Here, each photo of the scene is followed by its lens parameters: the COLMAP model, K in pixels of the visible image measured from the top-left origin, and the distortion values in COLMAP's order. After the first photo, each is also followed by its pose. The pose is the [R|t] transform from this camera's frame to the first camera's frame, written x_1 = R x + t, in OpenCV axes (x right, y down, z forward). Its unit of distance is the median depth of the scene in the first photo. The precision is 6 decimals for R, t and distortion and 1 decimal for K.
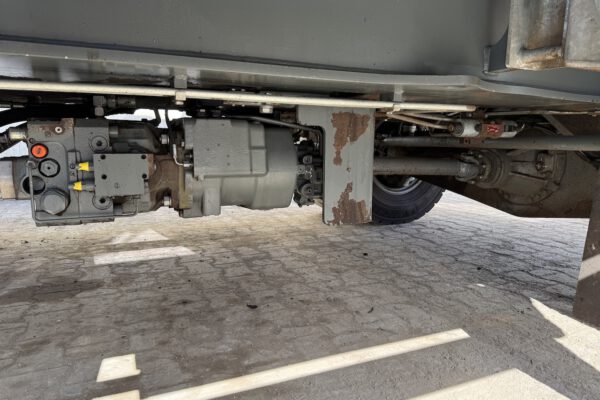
lens RADIAL K [[418.8, 0, 300.0], [0, 418.8, 200.0], [0, 0, 1]] dist [0.103574, -0.149019]
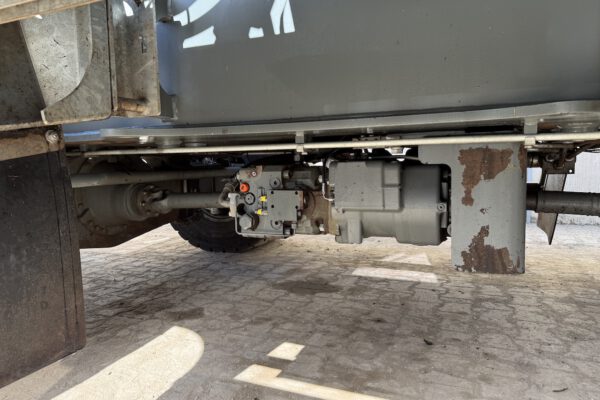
lens RADIAL K [[418.8, 0, 300.0], [0, 418.8, 200.0], [0, 0, 1]] dist [0.103574, -0.149019]
pose [[0.670873, 0.041495, -0.740411, 0.507467], [-0.080675, 0.996591, -0.017246, -0.047898], [0.737171, 0.071303, 0.671933, 0.106600]]
